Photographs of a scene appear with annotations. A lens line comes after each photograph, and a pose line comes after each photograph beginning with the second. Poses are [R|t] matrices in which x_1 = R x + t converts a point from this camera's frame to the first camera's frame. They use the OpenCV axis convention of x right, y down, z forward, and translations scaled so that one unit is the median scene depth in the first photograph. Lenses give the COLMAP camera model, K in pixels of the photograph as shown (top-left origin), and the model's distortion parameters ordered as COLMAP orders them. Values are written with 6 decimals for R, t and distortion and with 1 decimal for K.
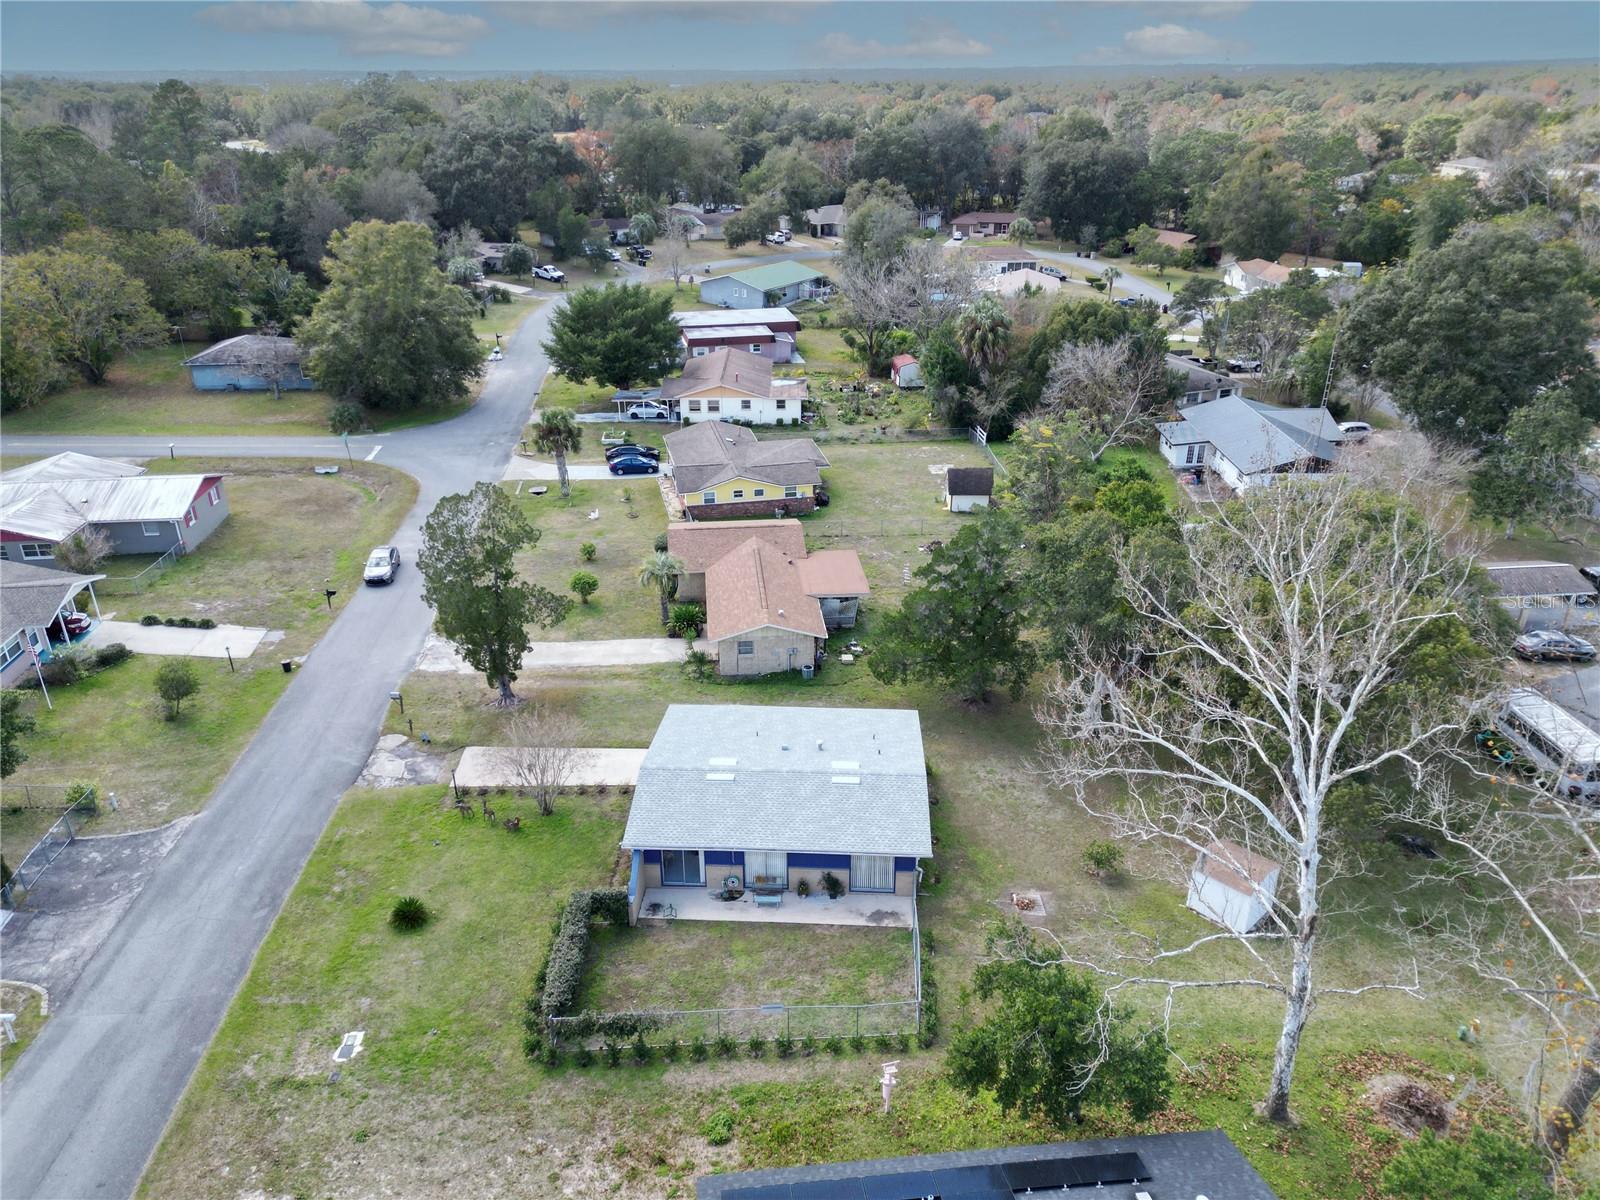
lens RADIAL K [[1114.6, 0, 796.6], [0, 1114.6, 602.6], [0, 0, 1]] dist [0.088905, -0.093238]
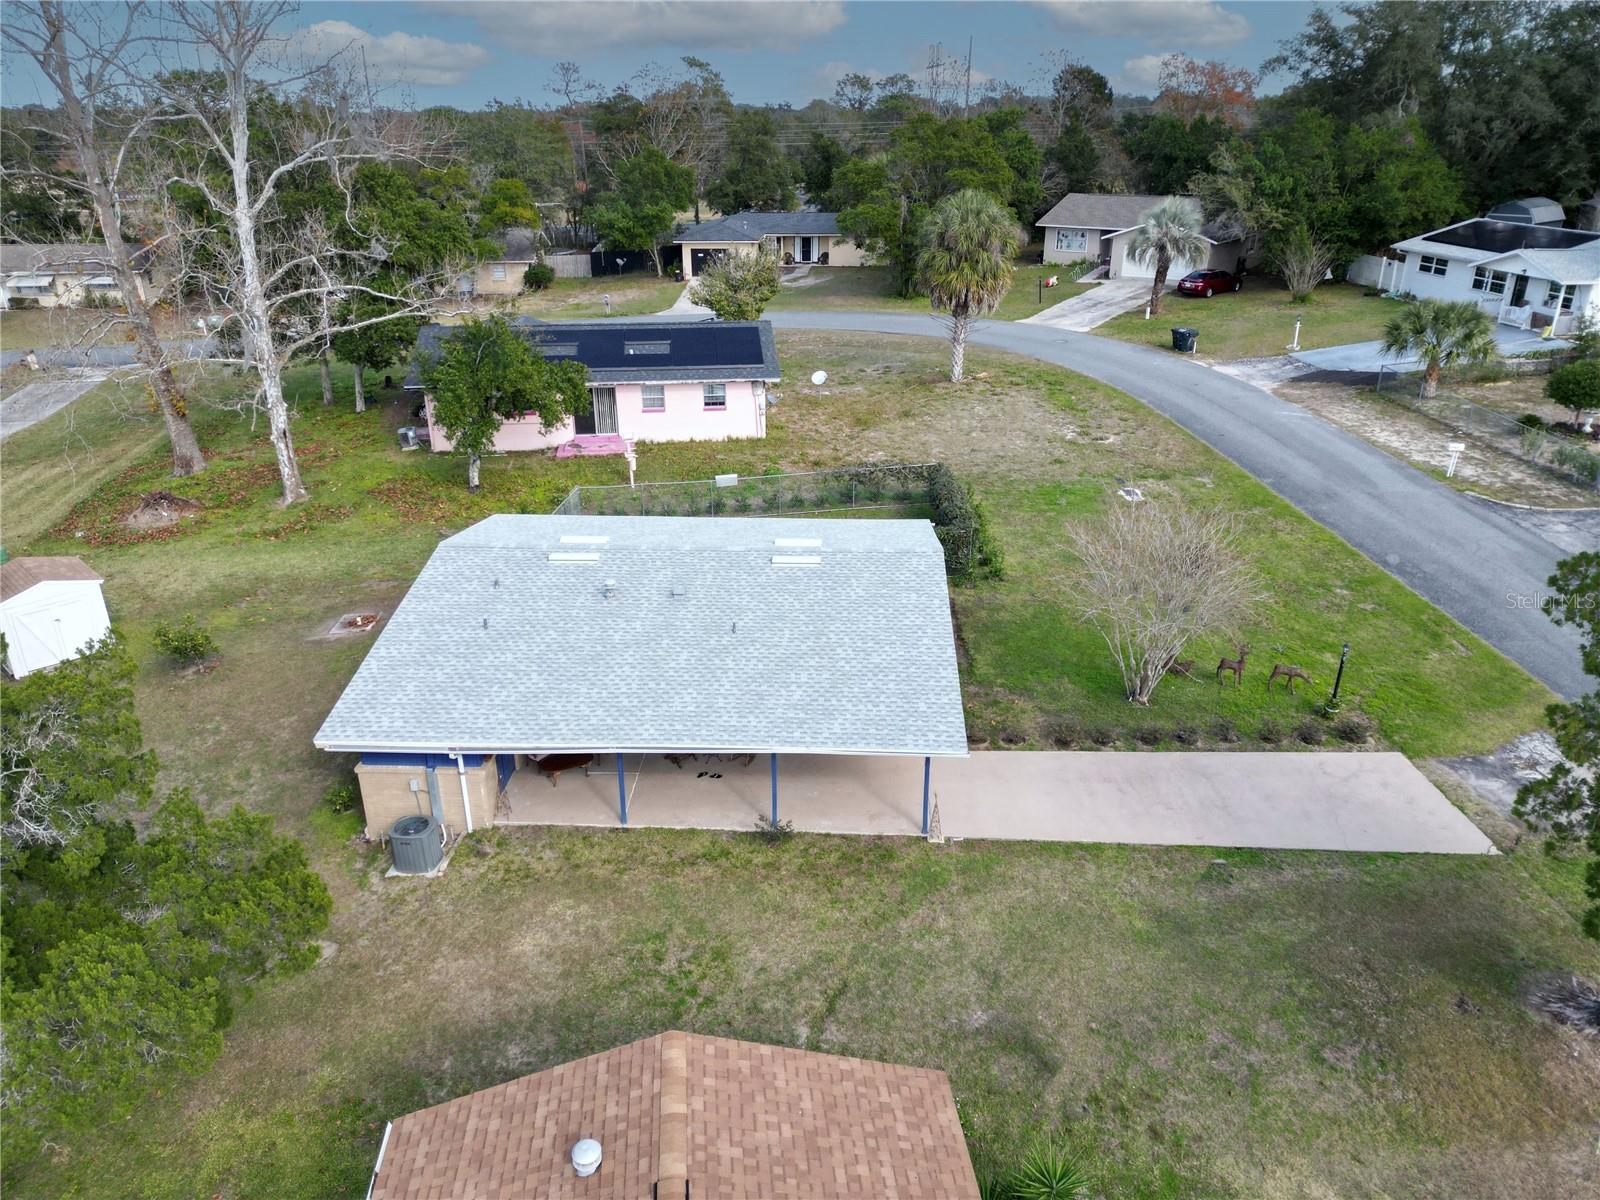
lens RADIAL K [[1114.6, 0, 796.6], [0, 1114.6, 602.6], [0, 0, 1]] dist [0.088905, -0.093238]
pose [[-0.999933, 0.011541, -0.000918, -0.069827], [0.006958, 0.662401, 0.749117, -0.270349], [0.009253, 0.749061, -0.662437, 1.478915]]
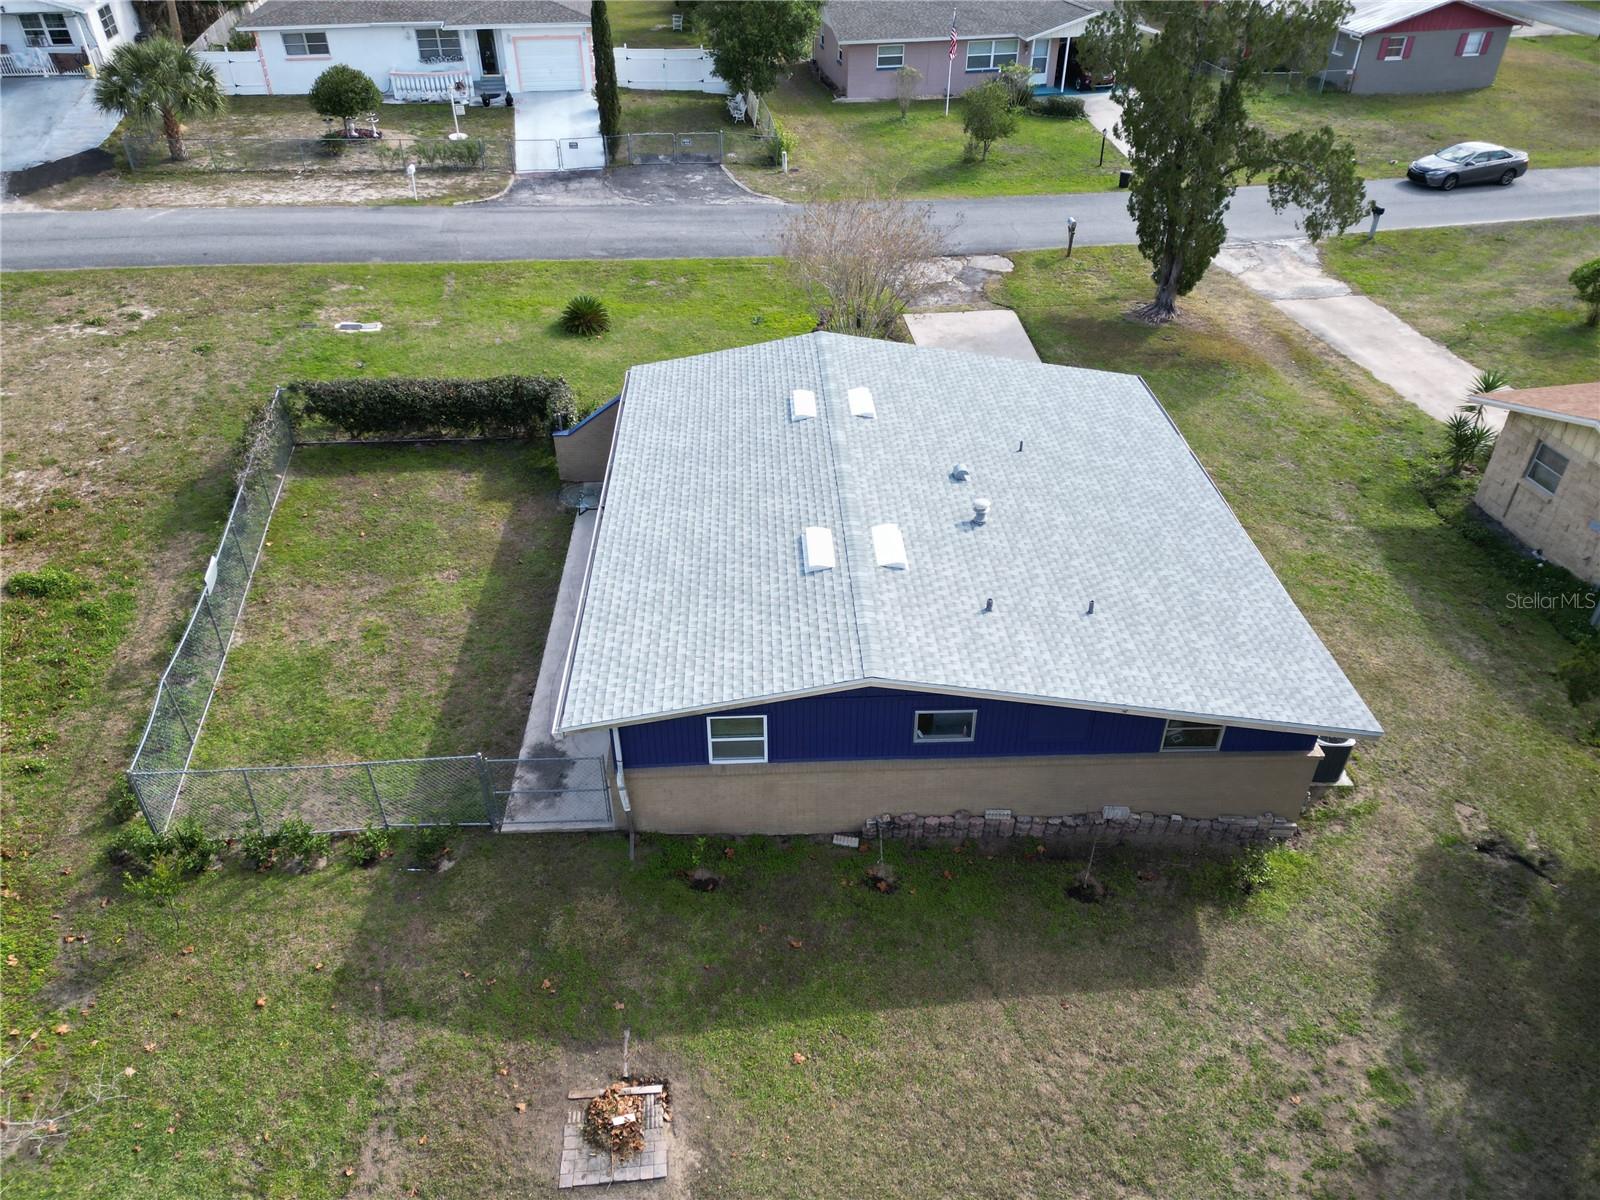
lens RADIAL K [[1114.6, 0, 796.6], [0, 1114.6, 602.6], [0, 0, 1]] dist [0.088905, -0.093238]
pose [[0.095588, 0.581892, -0.807629, 0.378907], [-0.420855, 0.758887, 0.496963, -0.013226], [0.902078, 0.292391, 0.317432, 0.915831]]
